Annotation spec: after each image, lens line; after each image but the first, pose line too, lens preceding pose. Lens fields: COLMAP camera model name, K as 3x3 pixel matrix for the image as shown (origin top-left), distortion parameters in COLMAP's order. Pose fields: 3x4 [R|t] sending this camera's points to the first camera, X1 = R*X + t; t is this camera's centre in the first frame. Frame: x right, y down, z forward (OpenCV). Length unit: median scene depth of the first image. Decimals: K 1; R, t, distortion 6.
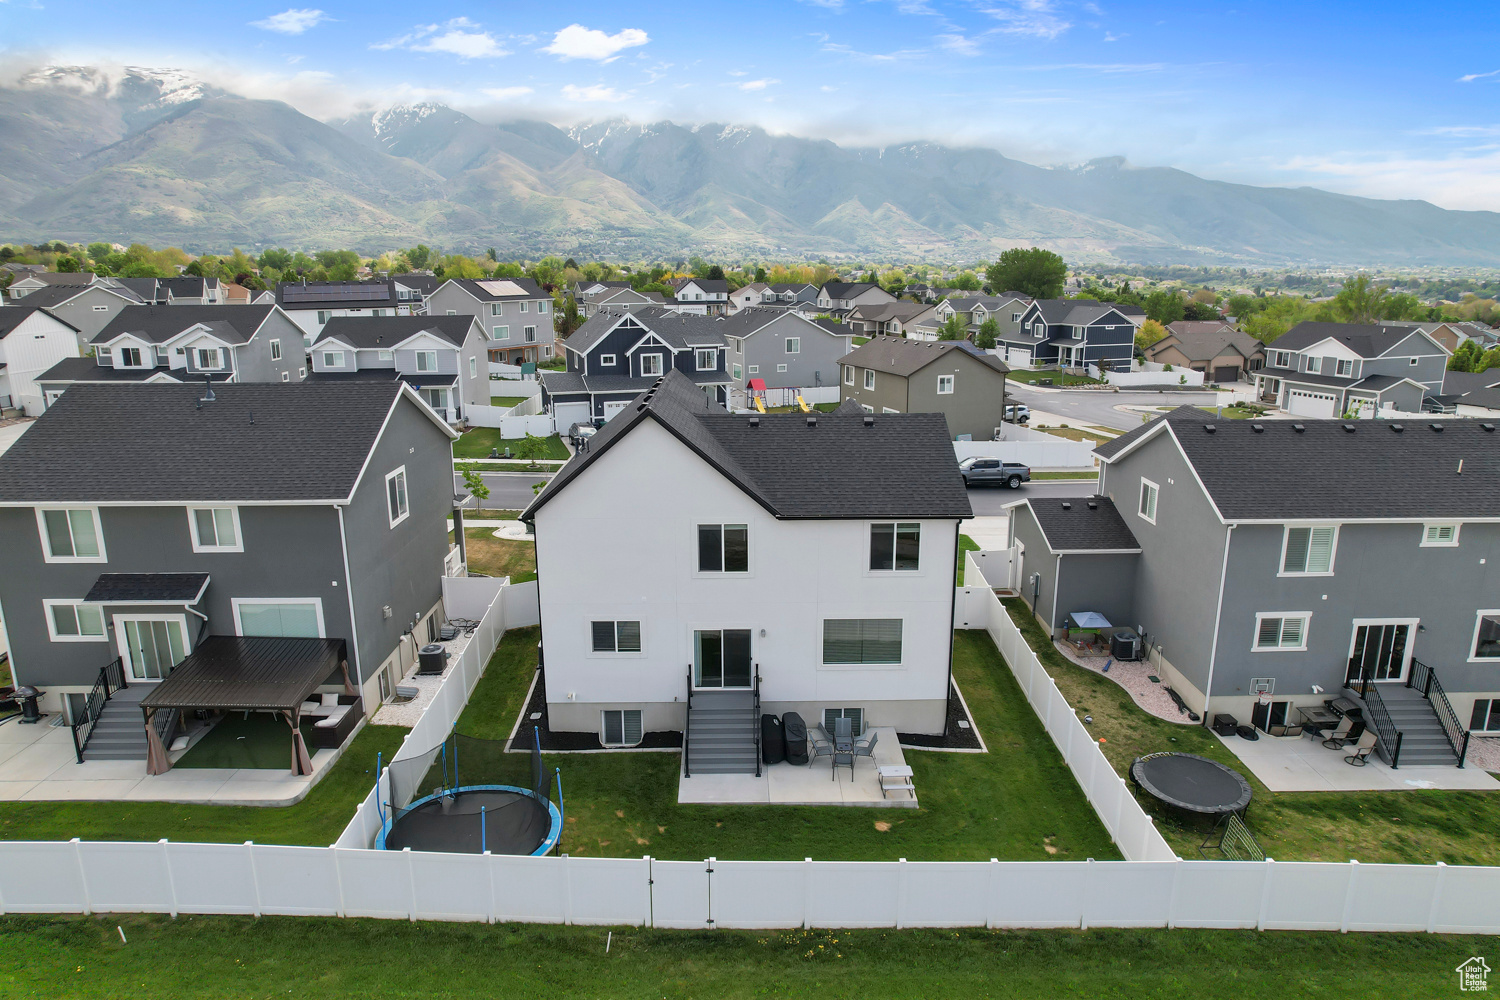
lens RADIAL K [[955.9, 0, 752.9], [0, 955.9, 503.7], [0, 0, 1]] dist [-0.083457, 0.075696]
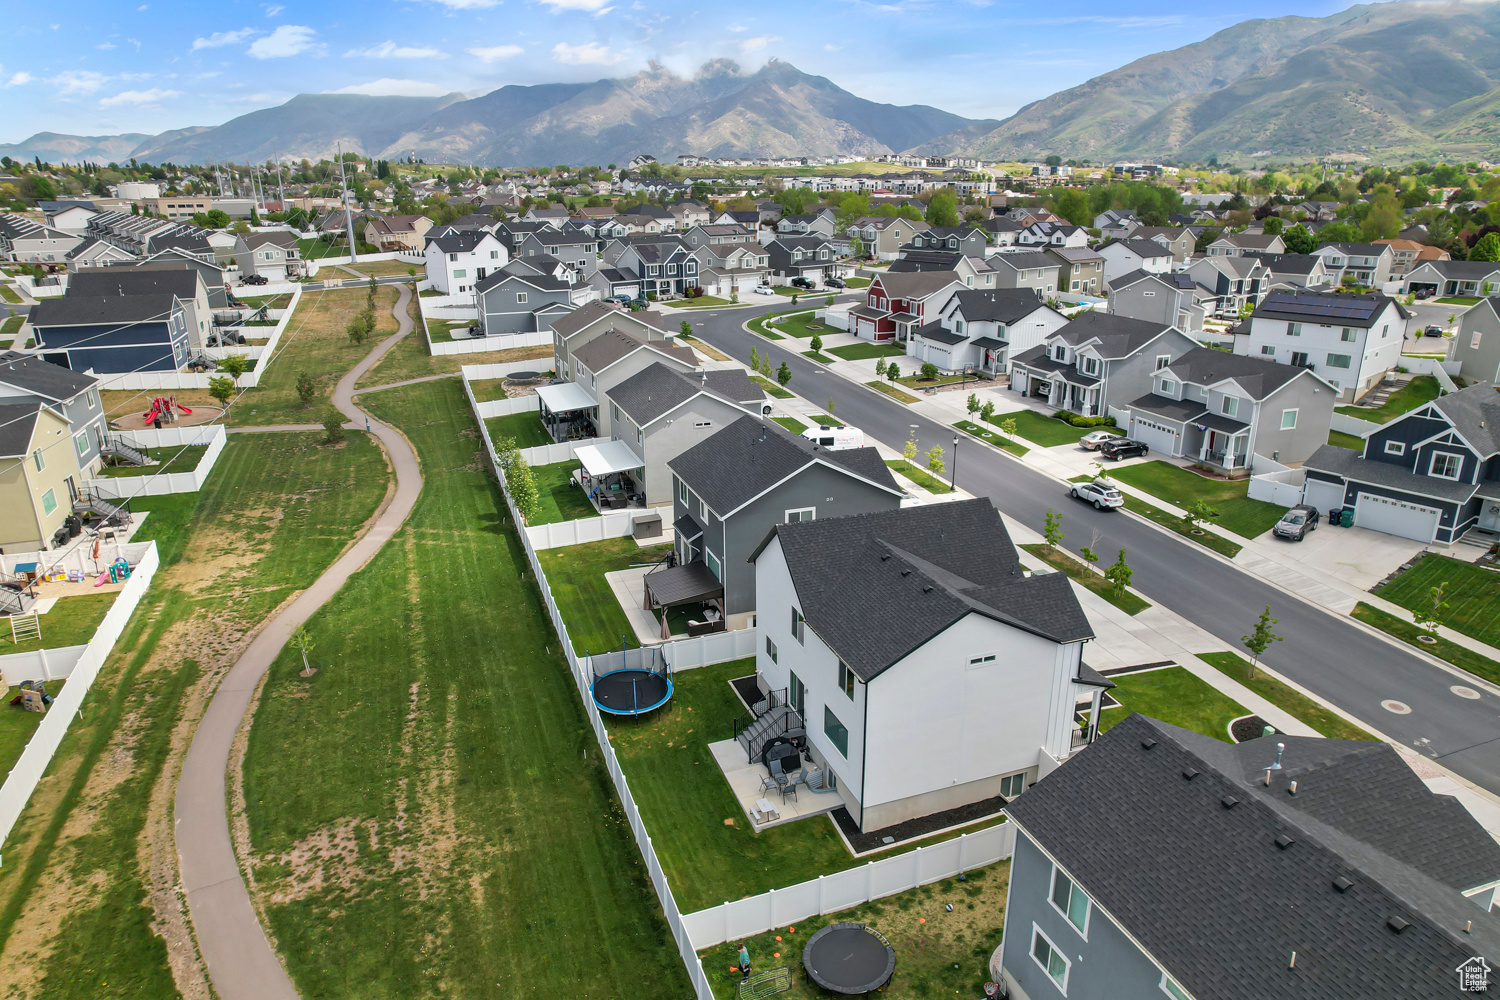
lens RADIAL K [[955.9, 0, 752.9], [0, 955.9, 503.7], [0, 0, 1]] dist [-0.083457, 0.075696]
pose [[0.326710, 0.301396, -0.895780, 1.206855], [-0.222443, 0.945686, 0.237058, -0.466332], [0.918575, 0.121811, 0.376008, 0.324891]]
